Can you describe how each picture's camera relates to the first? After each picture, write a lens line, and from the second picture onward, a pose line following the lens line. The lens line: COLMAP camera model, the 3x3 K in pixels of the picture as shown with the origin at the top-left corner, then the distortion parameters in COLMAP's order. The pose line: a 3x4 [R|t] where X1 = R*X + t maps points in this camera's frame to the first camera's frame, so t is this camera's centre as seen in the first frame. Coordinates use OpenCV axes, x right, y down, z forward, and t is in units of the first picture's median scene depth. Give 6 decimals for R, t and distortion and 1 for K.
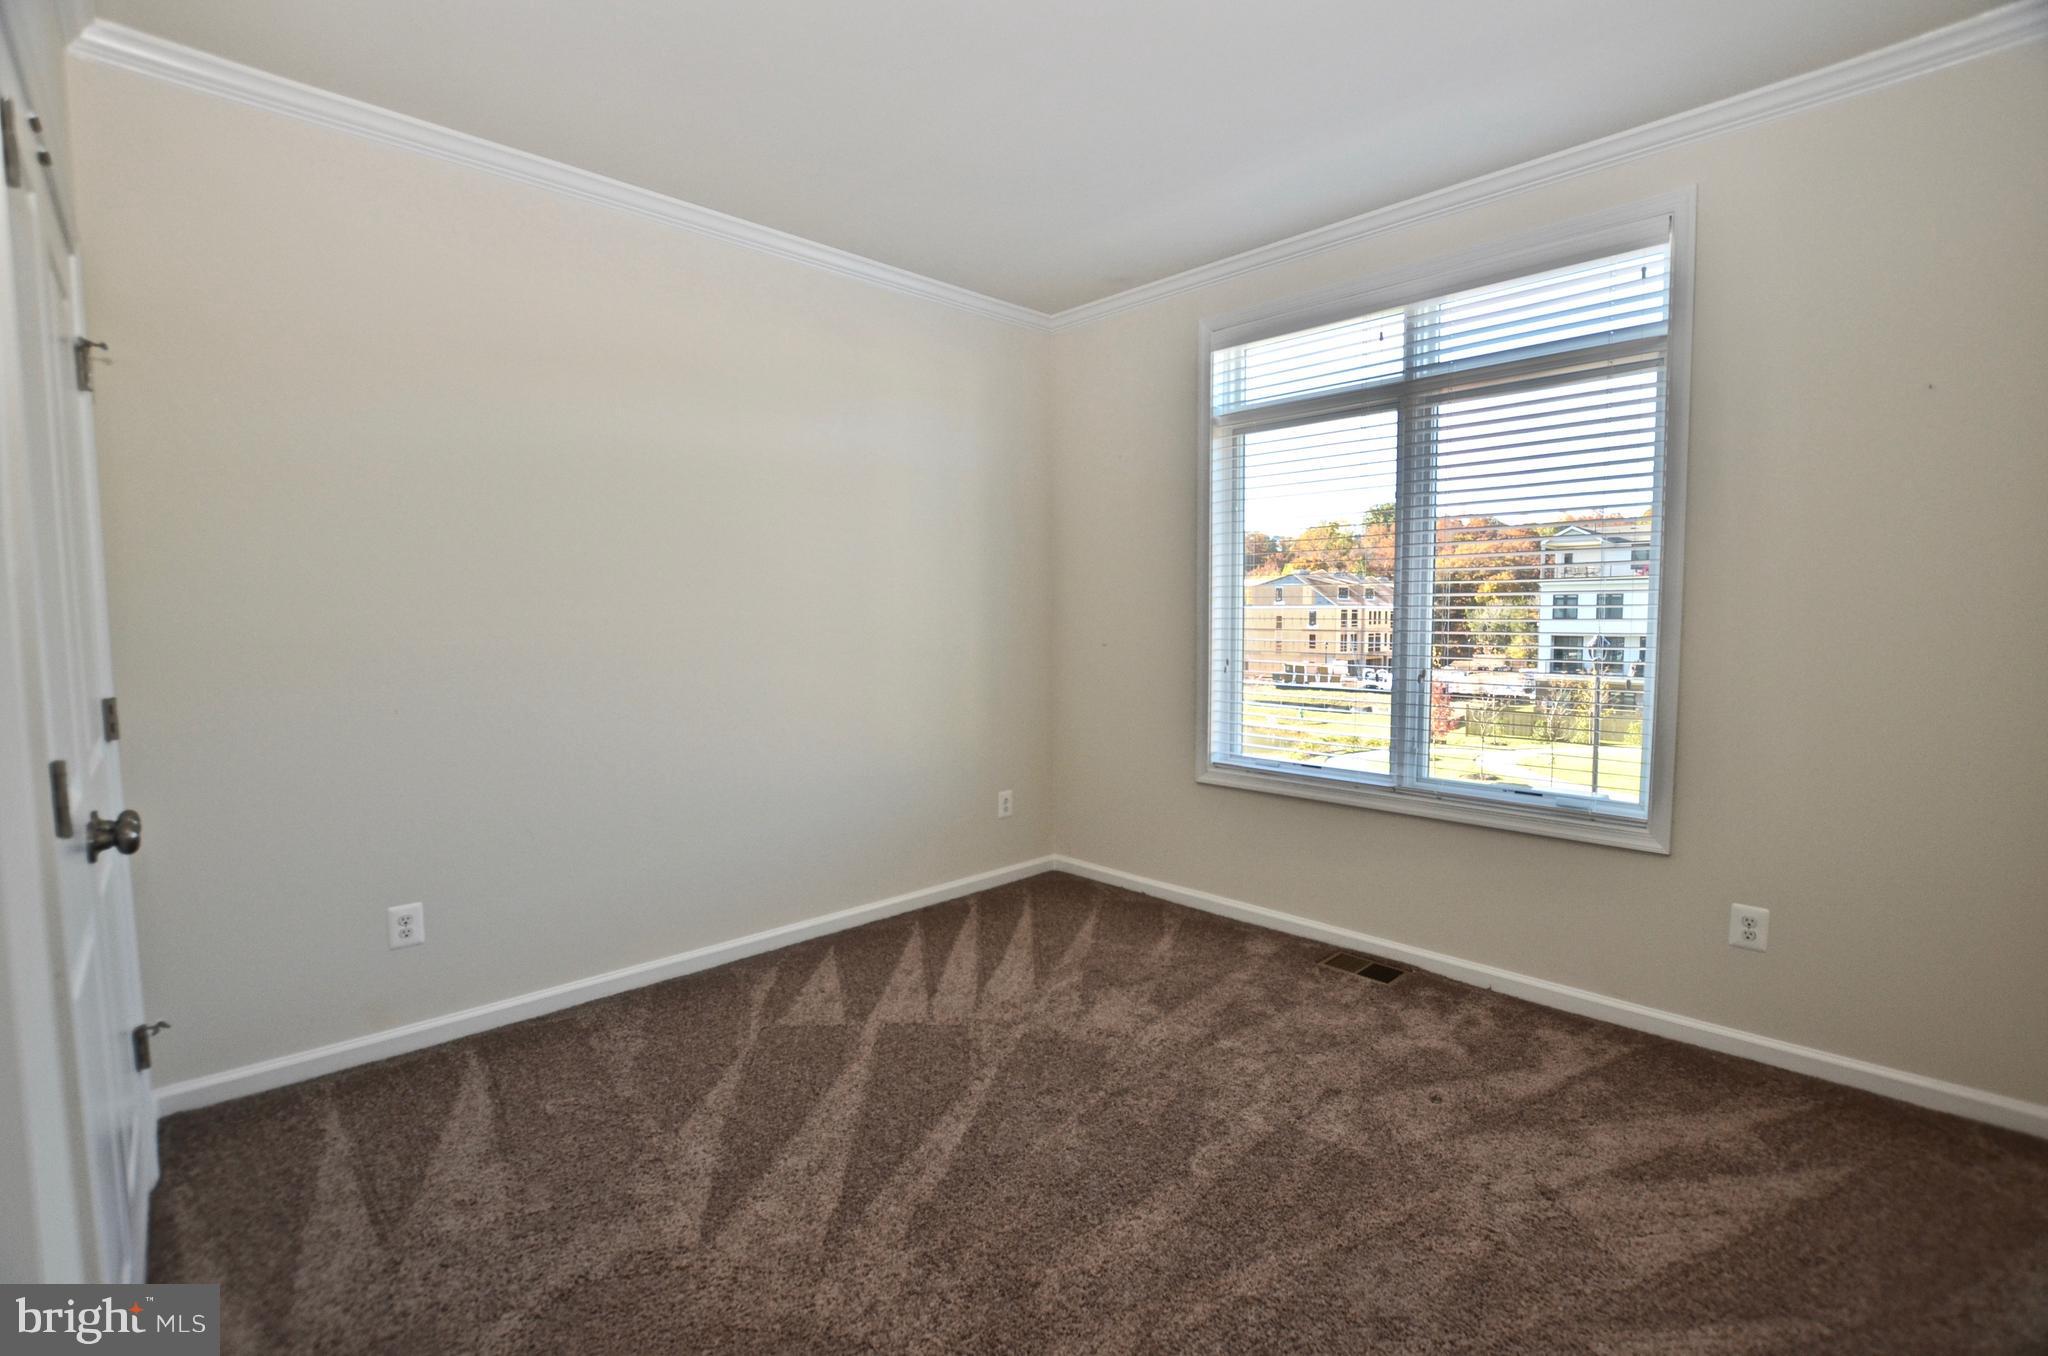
lens RADIAL K [[904.6, 0, 1024.0], [0, 904.6, 678.0], [0, 0, 1]] dist [-0.026620, 0.001154]
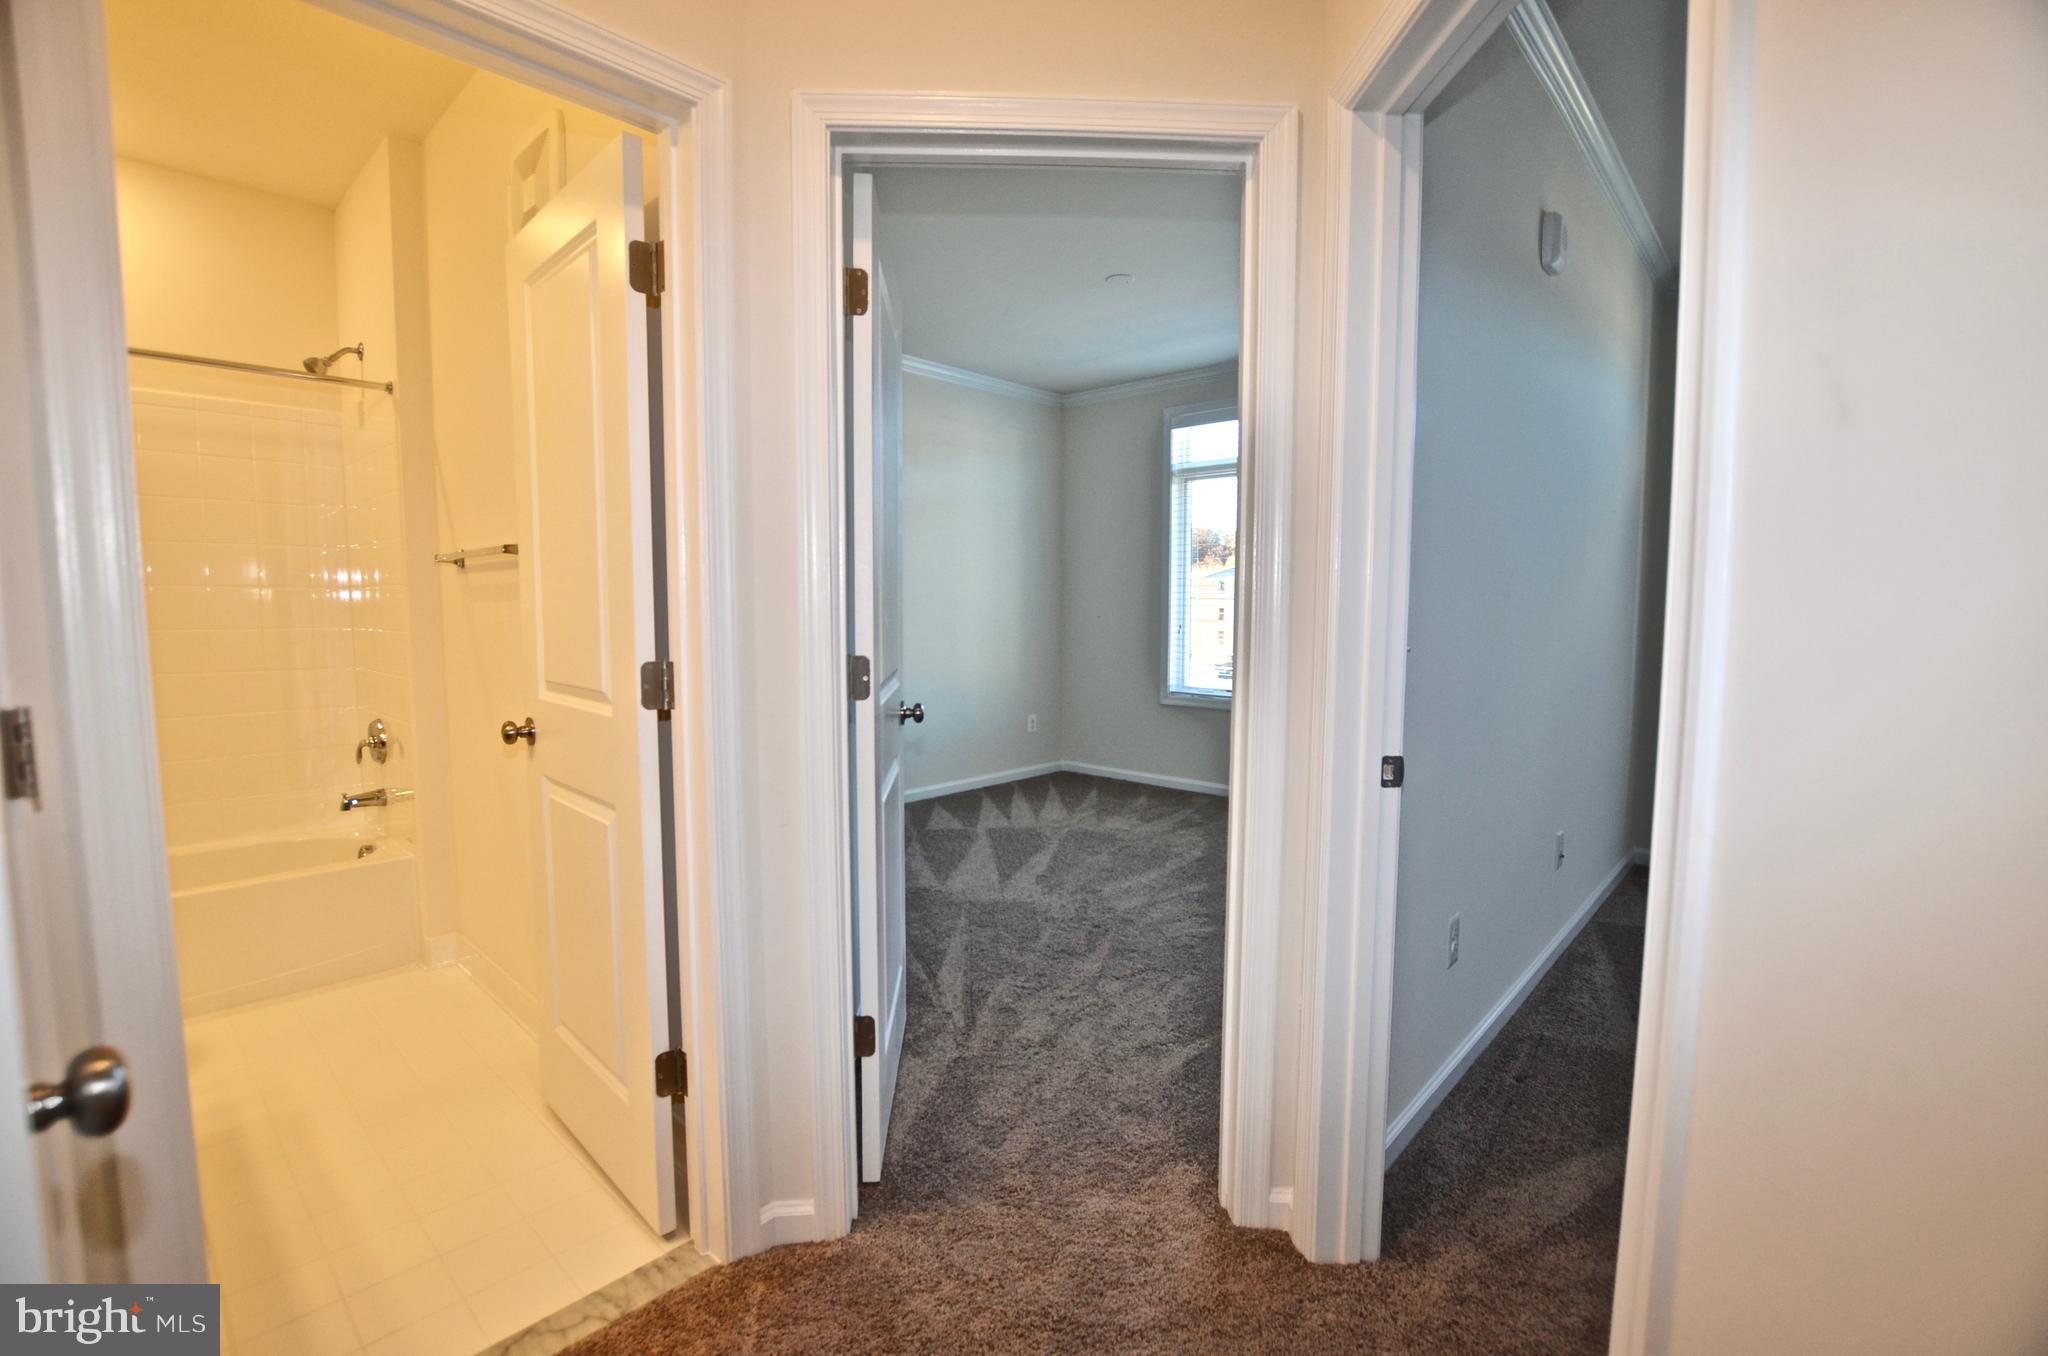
lens RADIAL K [[904.6, 0, 1024.0], [0, 904.6, 678.0], [0, 0, 1]] dist [-0.026620, 0.001154]
pose [[0.998280, 0.000581, 0.058625, -0.167111], [-0.001248, 0.999935, 0.011342, 0.065289], [-0.058615, -0.011395, 0.998216, -0.666715]]
